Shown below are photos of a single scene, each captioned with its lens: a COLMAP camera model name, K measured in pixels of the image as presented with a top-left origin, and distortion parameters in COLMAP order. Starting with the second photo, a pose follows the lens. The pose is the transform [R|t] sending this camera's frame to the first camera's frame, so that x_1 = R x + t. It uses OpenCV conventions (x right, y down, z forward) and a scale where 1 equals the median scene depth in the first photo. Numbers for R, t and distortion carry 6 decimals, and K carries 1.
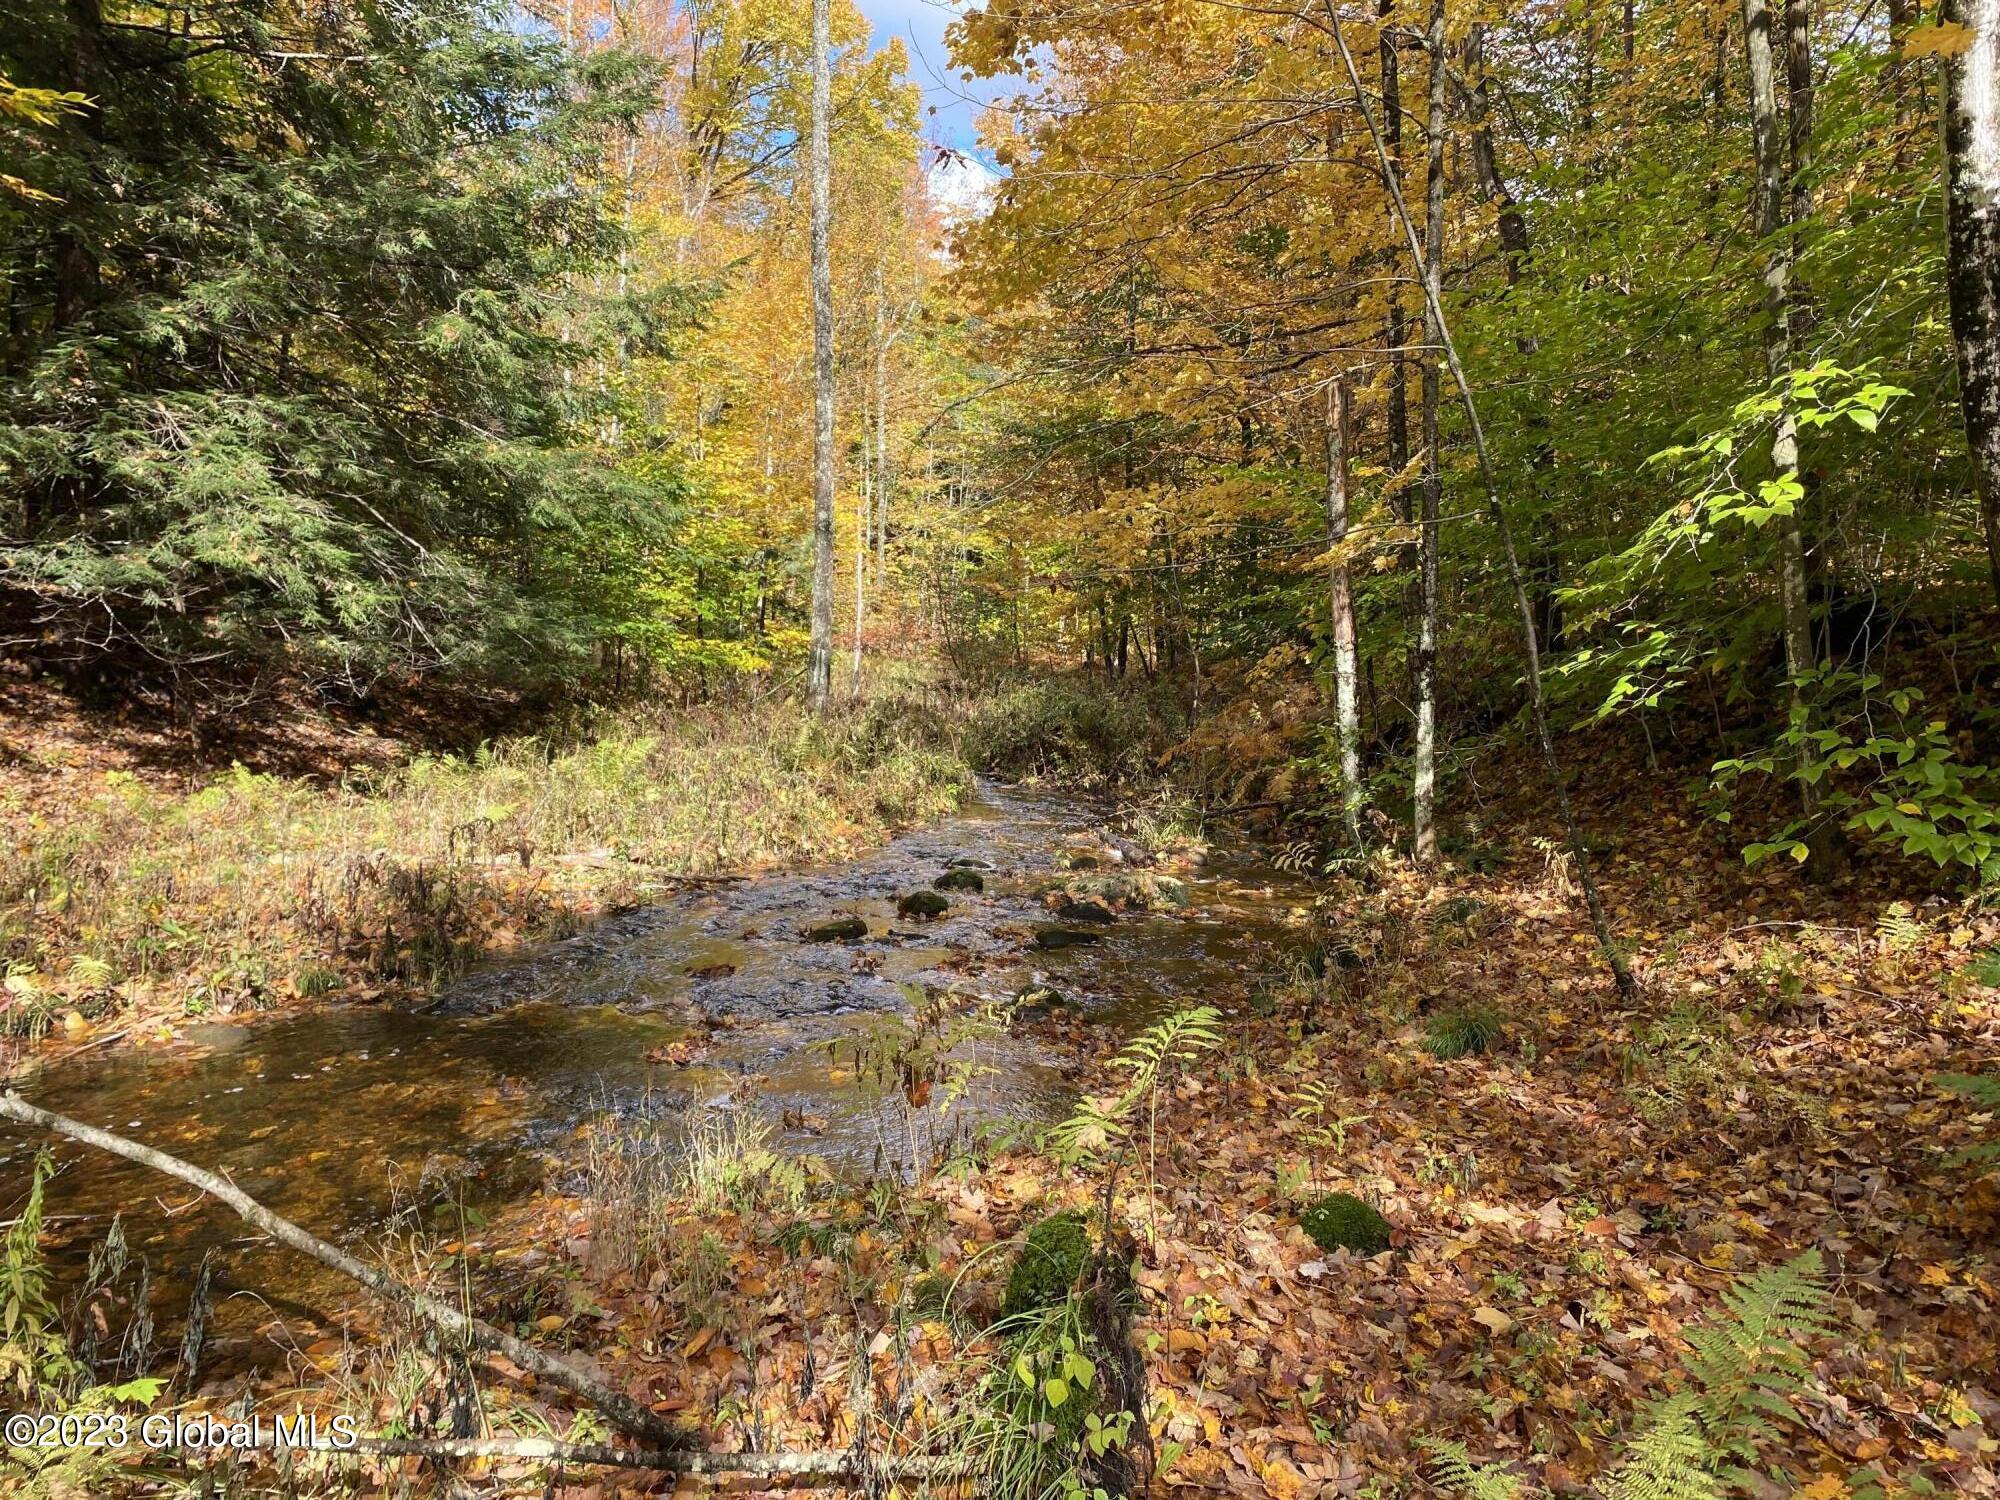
lens RADIAL K [[1514.2, 0, 1000.0], [0, 1514.2, 750.0], [0, 0, 1]] dist [0.206096, -0.400985]
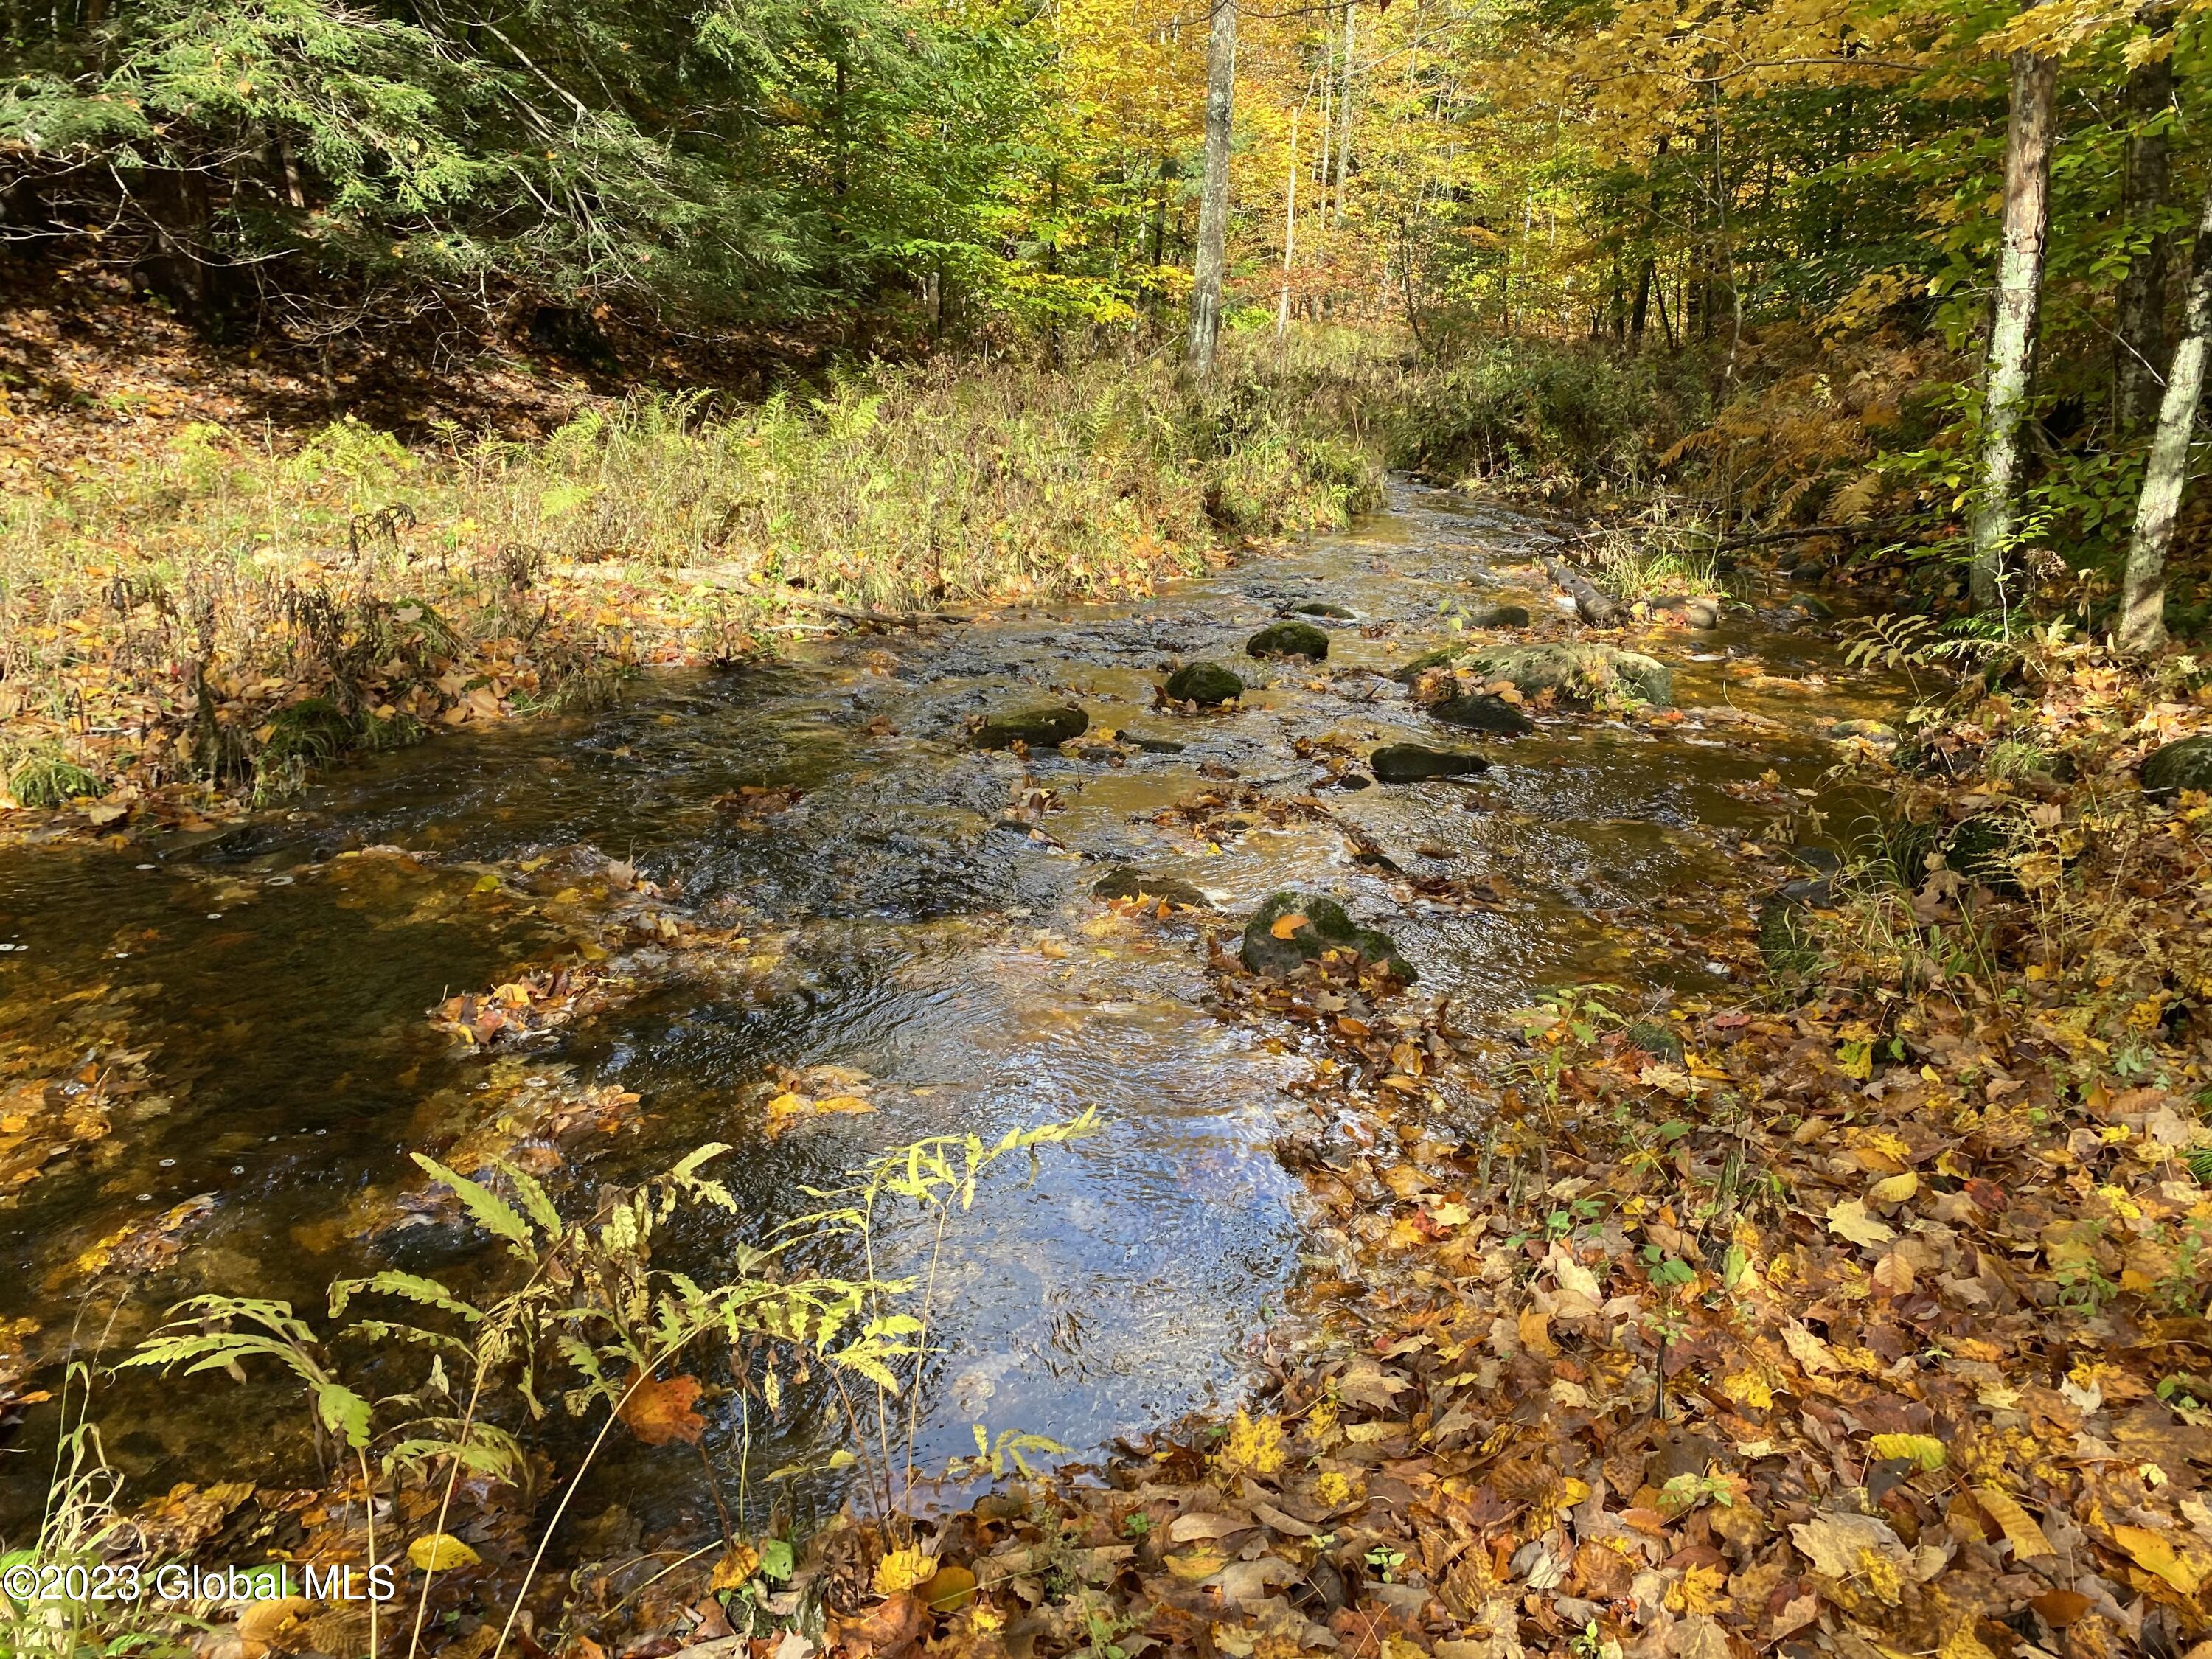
lens RADIAL K [[1698.7, 0, 1107.4], [0, 1698.7, 864.2], [0, 0, 1]] dist [0.038308, -0.041572]
pose [[0.977290, 0.077687, -0.197152, 0.036968], [-0.028433, 0.970036, 0.241293, 0.007822], [0.209990, -0.230207, 0.950215, 0.250132]]
